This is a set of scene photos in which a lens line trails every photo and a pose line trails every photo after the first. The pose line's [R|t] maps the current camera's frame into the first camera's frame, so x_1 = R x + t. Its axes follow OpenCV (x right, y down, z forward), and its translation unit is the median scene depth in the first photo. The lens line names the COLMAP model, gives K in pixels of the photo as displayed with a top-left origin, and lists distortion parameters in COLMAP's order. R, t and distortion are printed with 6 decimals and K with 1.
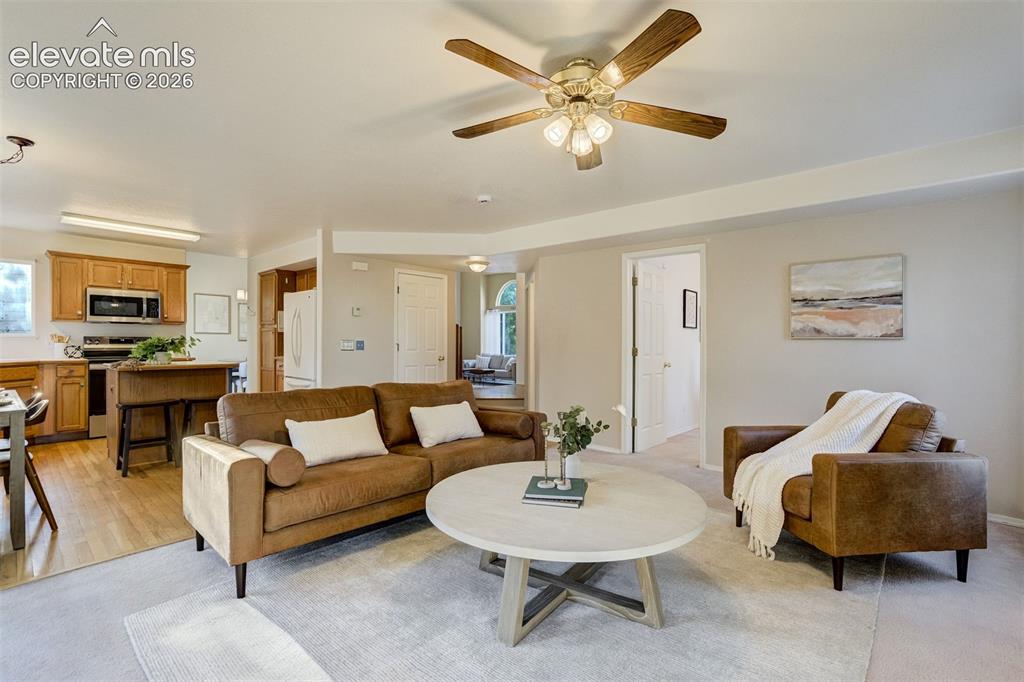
lens RADIAL K [[483.7, 0, 503.9], [0, 483.7, 338.3], [0, 0, 1]] dist [-0.001213, 0.000551]
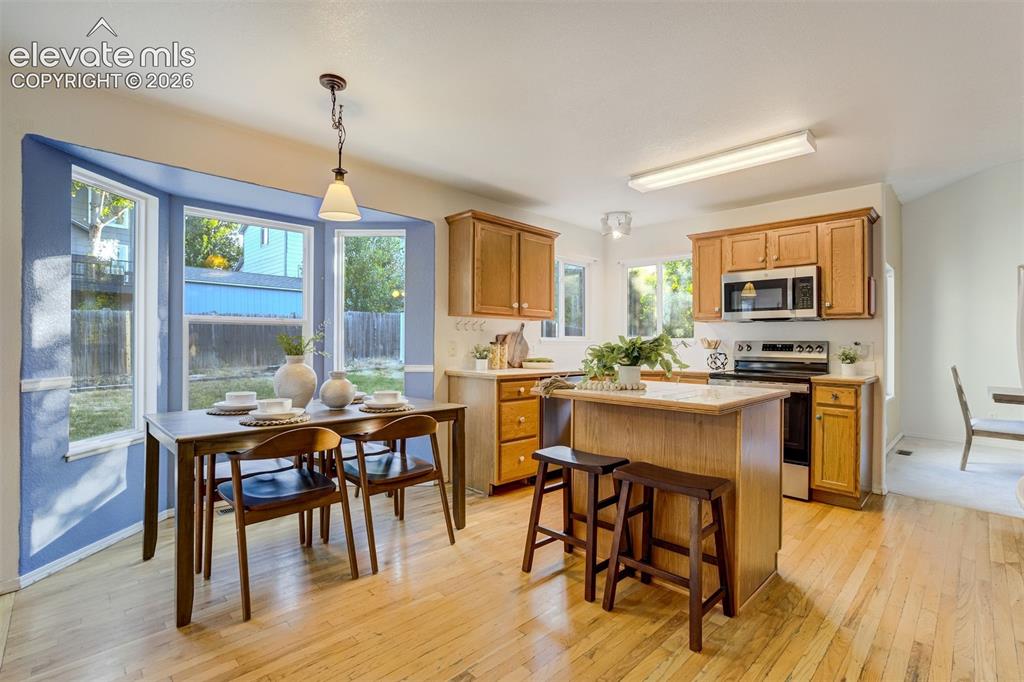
lens RADIAL K [[458.8, 0, 553.1], [0, 458.8, 339.7], [0, 0, 1]] dist [-0.012260, 0.000446]
pose [[-0.025707, -0.011892, -0.999599, -0.156139], [0.001969, 0.999927, -0.011946, 0.002371], [0.999668, -0.002276, -0.025681, 0.758697]]
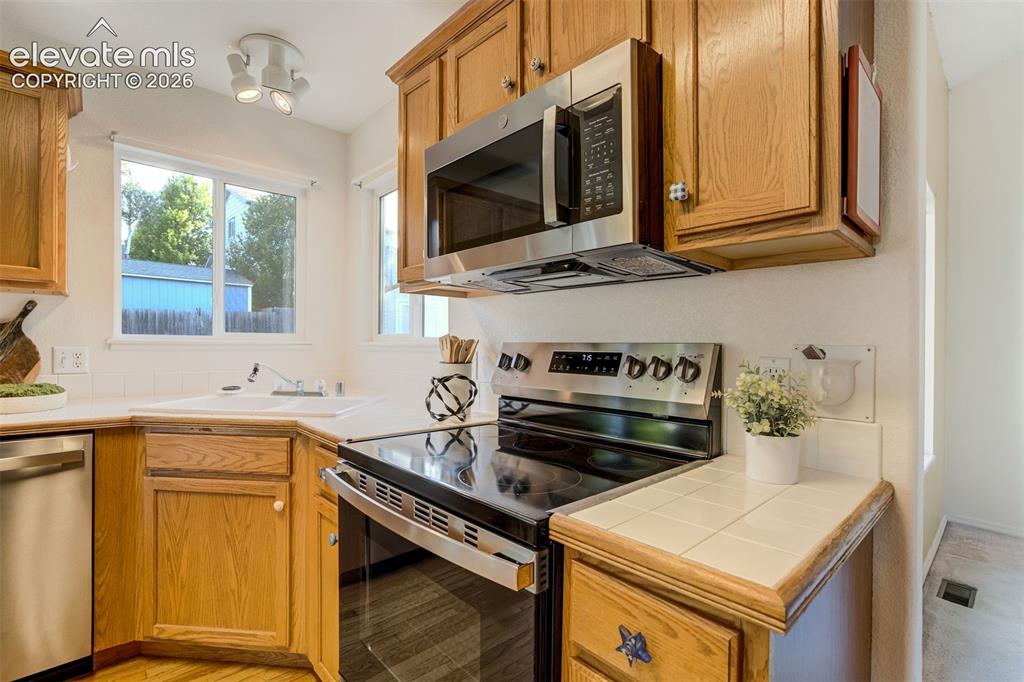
lens RADIAL K [[470.9, 0, 536.4], [0, 470.9, 340.4], [0, 0, 1]] dist [-0.037129, 0.000817]
pose [[-0.085975, -0.013627, -0.996204, -0.620897], [0.002004, 0.999902, -0.013851, -0.001158], [0.996295, -0.003188, -0.085939, 1.077574]]
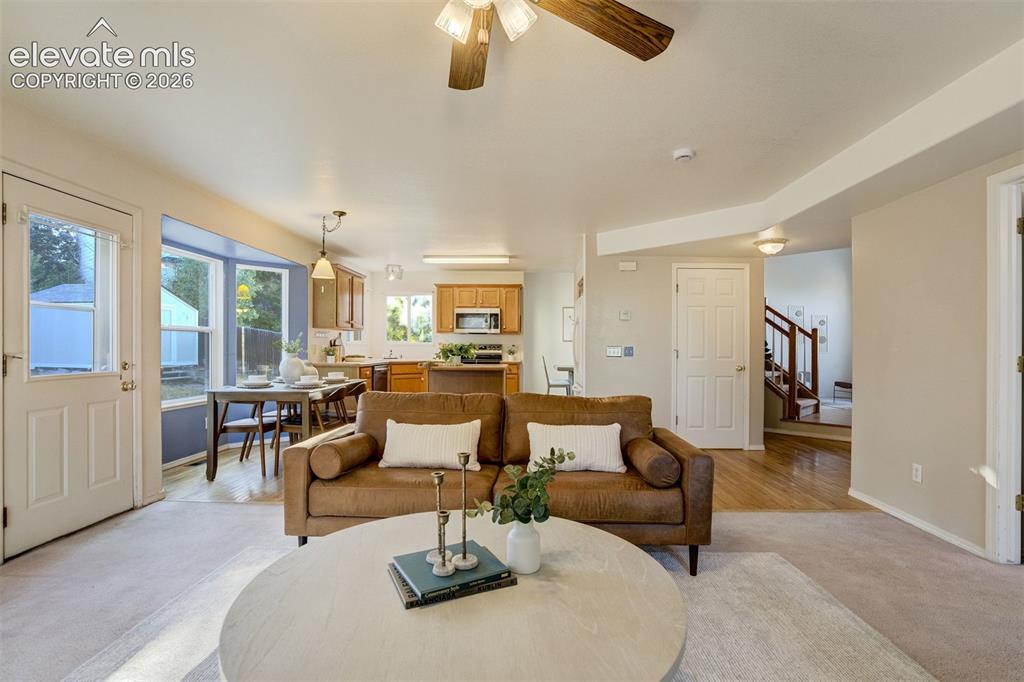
lens RADIAL K [[470.3, 0, 523.7], [0, 470.3, 356.8], [0, 0, 1]] dist [-0.016786, 0.000524]
pose [[0.660331, 0.012994, -0.750862, 0.265349], [0.006461, 0.999715, 0.022983, 0.002809], [0.750947, -0.020028, 0.660059, 0.266859]]
